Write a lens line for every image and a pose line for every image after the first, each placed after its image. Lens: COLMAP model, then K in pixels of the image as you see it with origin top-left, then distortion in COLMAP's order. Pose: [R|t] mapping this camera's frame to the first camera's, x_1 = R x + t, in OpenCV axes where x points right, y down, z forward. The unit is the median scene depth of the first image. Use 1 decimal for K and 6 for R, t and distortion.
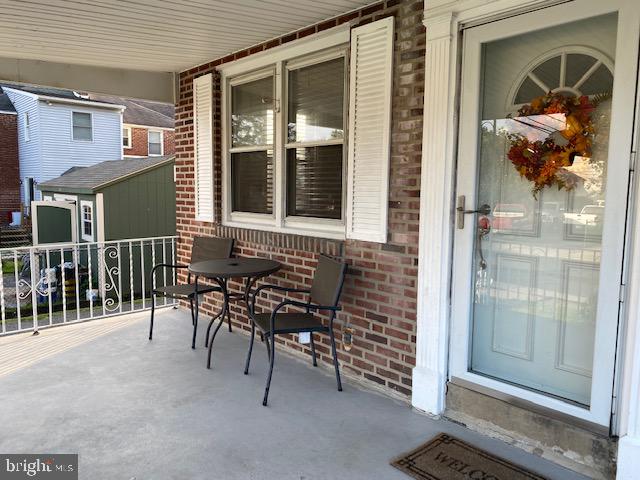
lens RADIAL K [[492.5, 0, 320.0], [0, 492.5, 240.0], [0, 0, 1]] dist [0.006074, -0.000179]
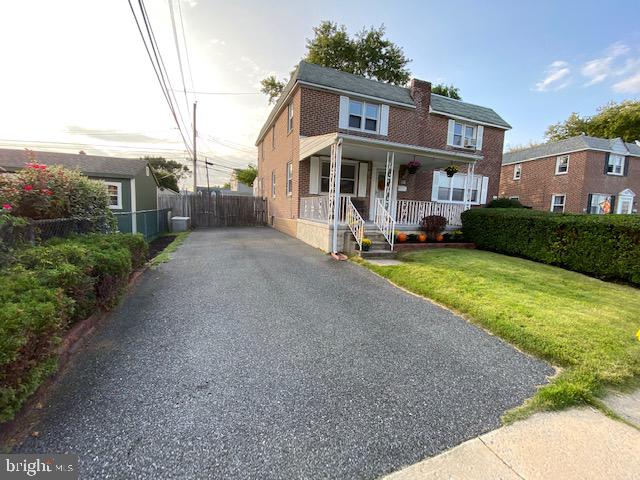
lens RADIAL K [[259.5, 0, 316.6], [0, 259.5, 241.2], [0, 0, 1]] dist [0.001497, 0.000017]
pose [[0.355076, -0.112299, 0.928068, -3.457188], [0.061690, 0.993409, 0.096603, 0.222302], [-0.932800, 0.022951, 0.359664, 0.376590]]
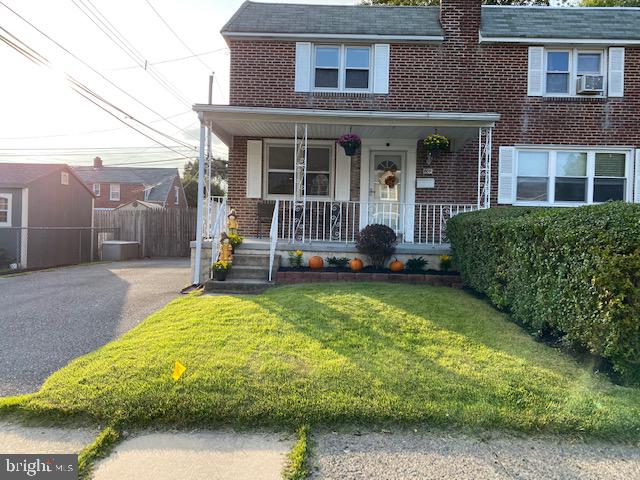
lens RADIAL K [[492.5, 0, 320.0], [0, 492.5, 240.0], [0, 0, 1]] dist [0.006074, -0.000179]
pose [[0.673406, -0.007117, 0.739239, -2.880276], [0.061163, 0.997062, -0.046117, 0.480396], [-0.736738, 0.076269, 0.671863, -1.388396]]
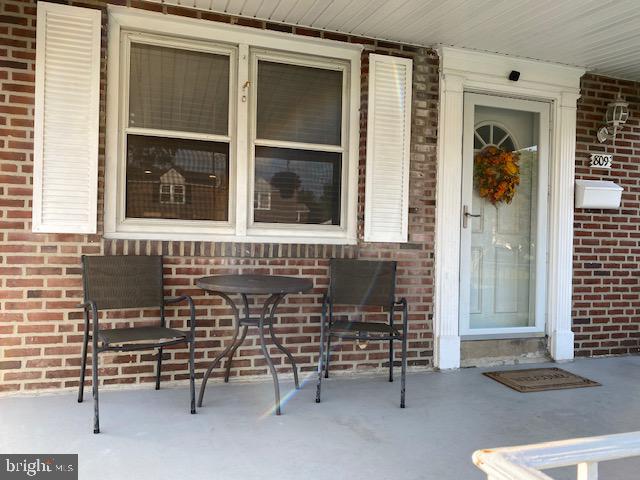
lens RADIAL K [[492.5, 0, 320.0], [0, 492.5, 240.0], [0, 0, 1]] dist [0.006074, -0.000179]
pose [[0.406324, -0.003588, 0.913722, -1.055156], [0.073259, 0.996901, -0.028663, 0.019319], [-0.910788, 0.078585, 0.405328, 0.717032]]
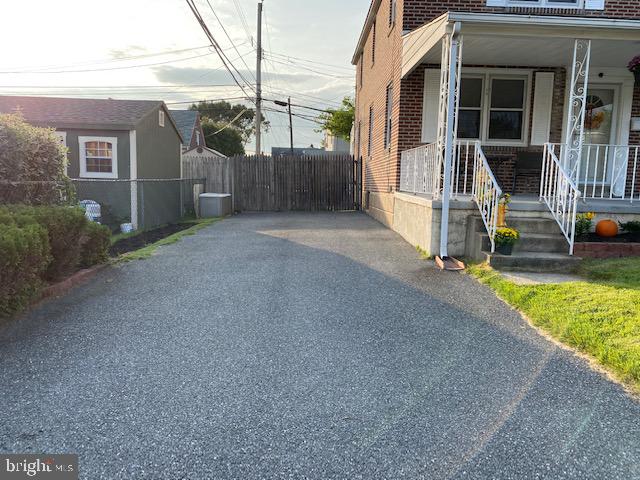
lens RADIAL K [[492.5, 0, 320.0], [0, 492.5, 240.0], [0, 0, 1]] dist [0.006074, -0.000179]
pose [[0.655088, -0.088328, 0.750372, -3.234056], [0.063566, 0.996065, 0.061755, 0.319339], [-0.752874, 0.007243, 0.658125, 0.042806]]
